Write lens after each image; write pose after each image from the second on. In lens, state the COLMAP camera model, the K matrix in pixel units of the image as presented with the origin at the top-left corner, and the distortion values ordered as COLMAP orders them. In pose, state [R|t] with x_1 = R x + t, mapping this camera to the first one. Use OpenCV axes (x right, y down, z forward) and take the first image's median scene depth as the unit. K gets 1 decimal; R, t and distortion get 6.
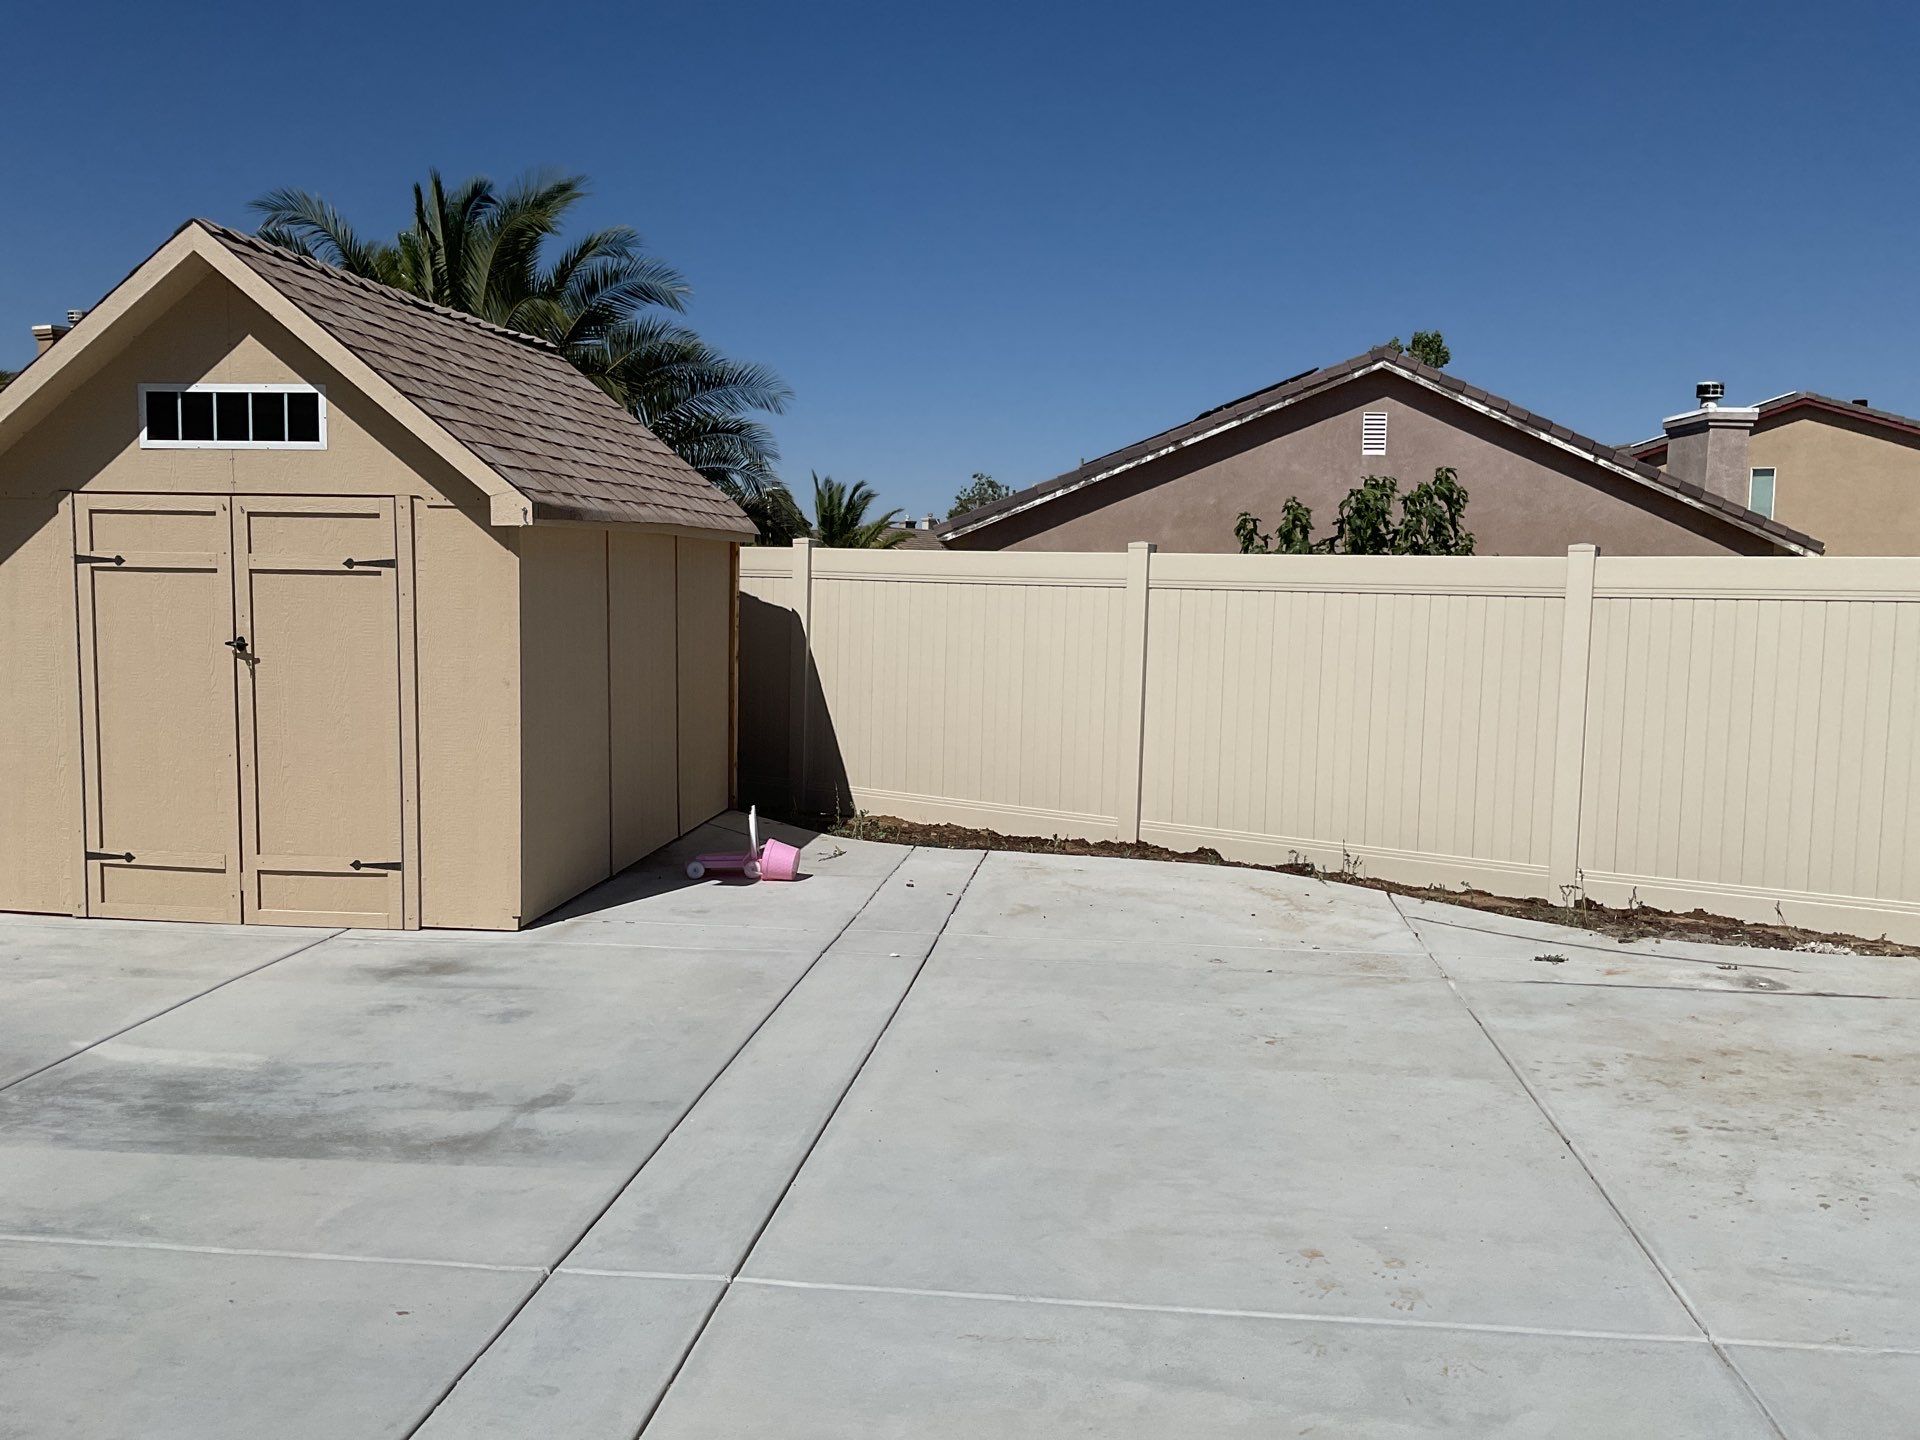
lens RADIAL K [[1547.3, 0, 967.1], [0, 1547.3, 693.0], [0, 0, 1]] dist [0.076548, -0.122431]
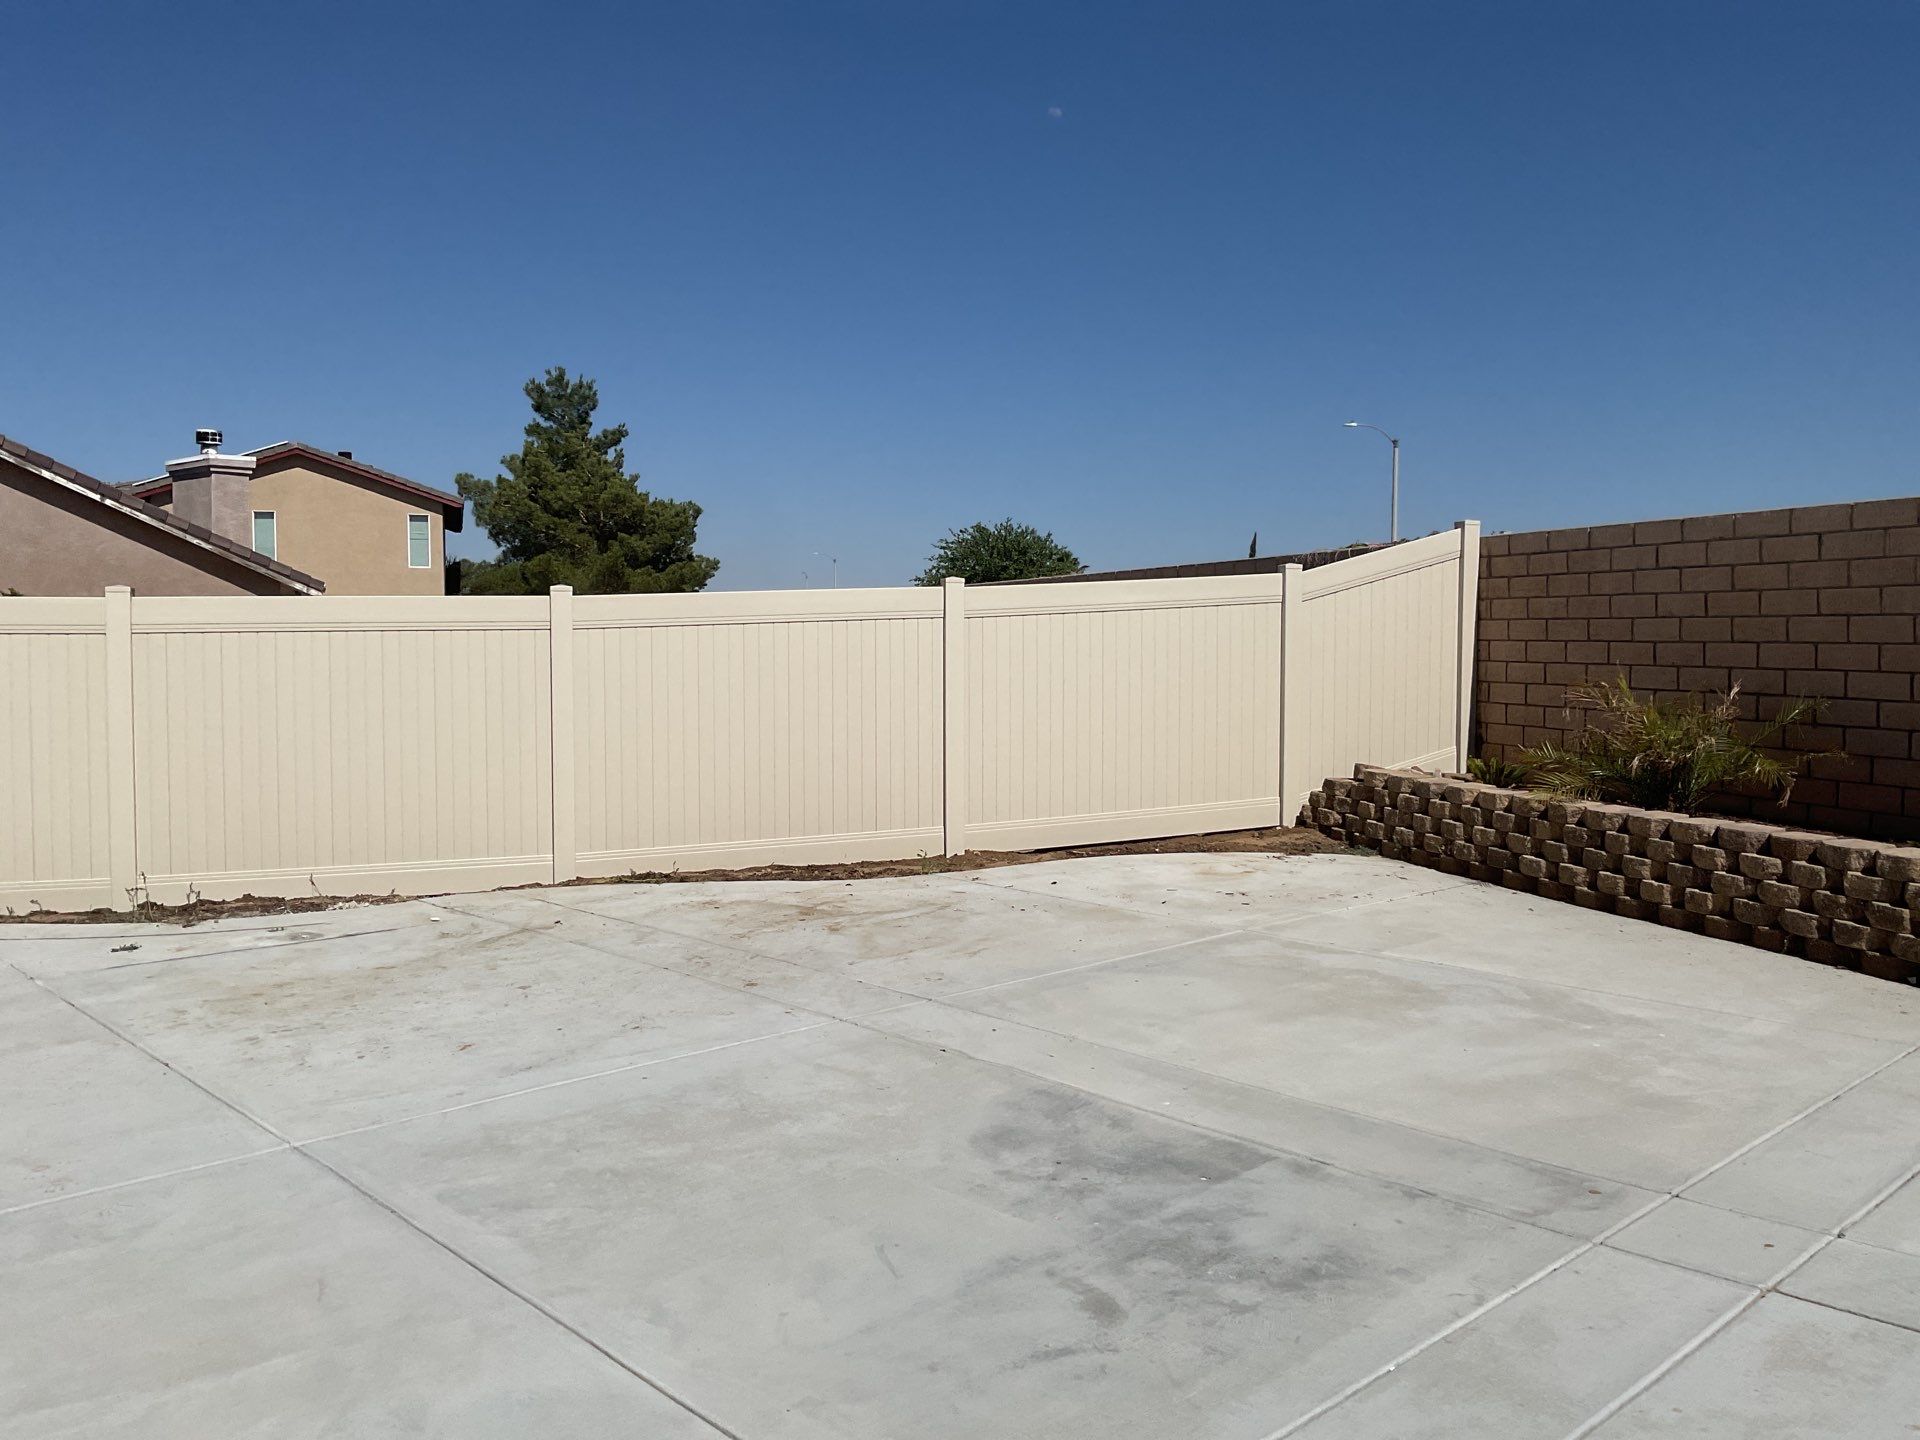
lens RADIAL K [[1547.3, 0, 967.1], [0, 1547.3, 693.0], [0, 0, 1]] dist [0.076548, -0.122431]
pose [[0.630667, -0.055190, 0.774089, -0.091029], [0.073604, 0.997225, 0.011132, 0.012739], [-0.772555, 0.049956, 0.632979, -0.166988]]
